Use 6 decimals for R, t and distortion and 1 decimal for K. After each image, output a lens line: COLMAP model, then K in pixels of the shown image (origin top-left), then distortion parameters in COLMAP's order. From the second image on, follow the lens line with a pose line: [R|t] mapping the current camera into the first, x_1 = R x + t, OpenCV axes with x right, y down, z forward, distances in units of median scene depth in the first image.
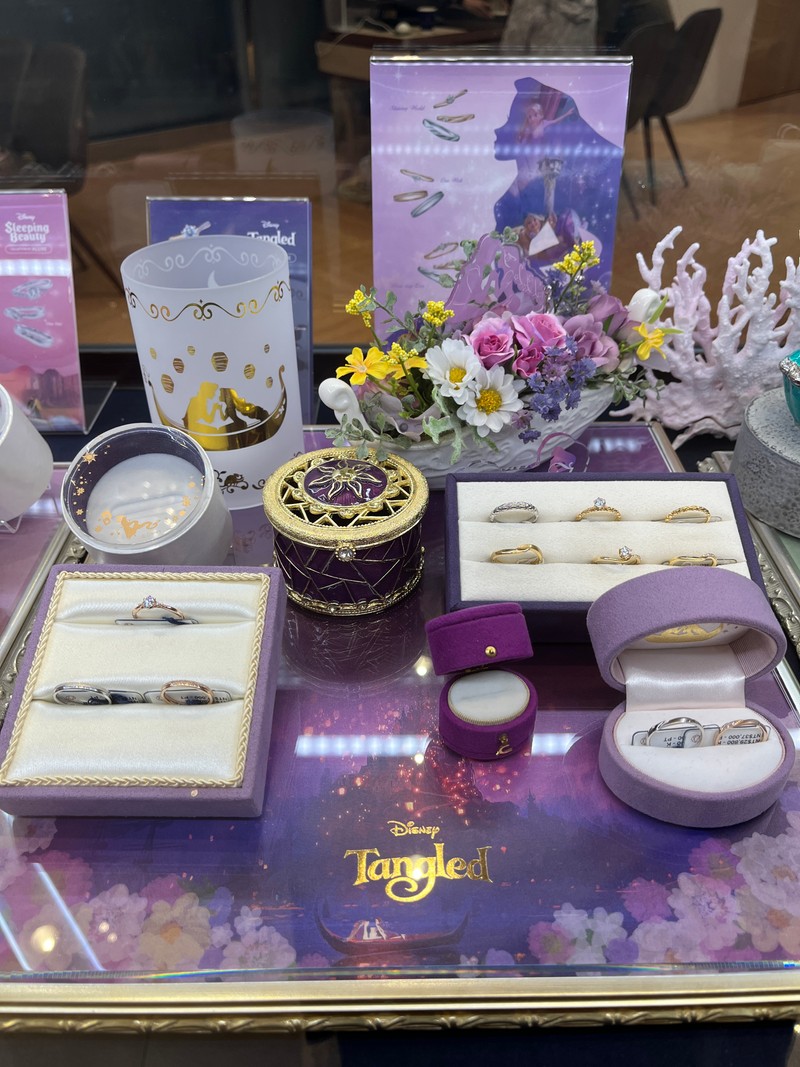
lens RADIAL K [[834.0, 0, 396.8], [0, 834.0, 530.5], [0, 0, 1]] dist [-0.005158, -0.012234]
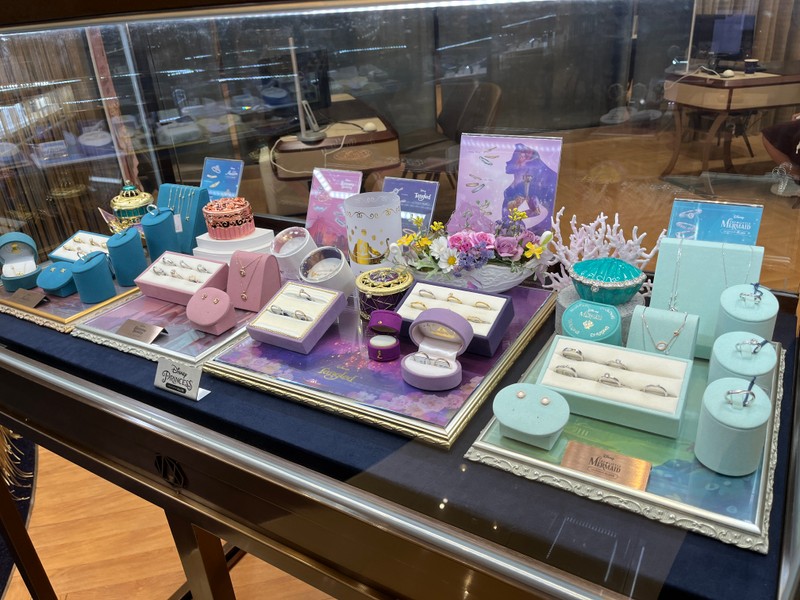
lens RADIAL K [[625.3, 0, 400.1], [0, 625.3, 304.1], [0, 0, 1]] dist [-0.005158, -0.012234]
pose [[0.852373, 0.178015, -0.491703, 0.814474], [-0.258048, 0.961004, -0.099411, 0.179689], [0.454832, 0.211618, 0.865070, -0.631568]]
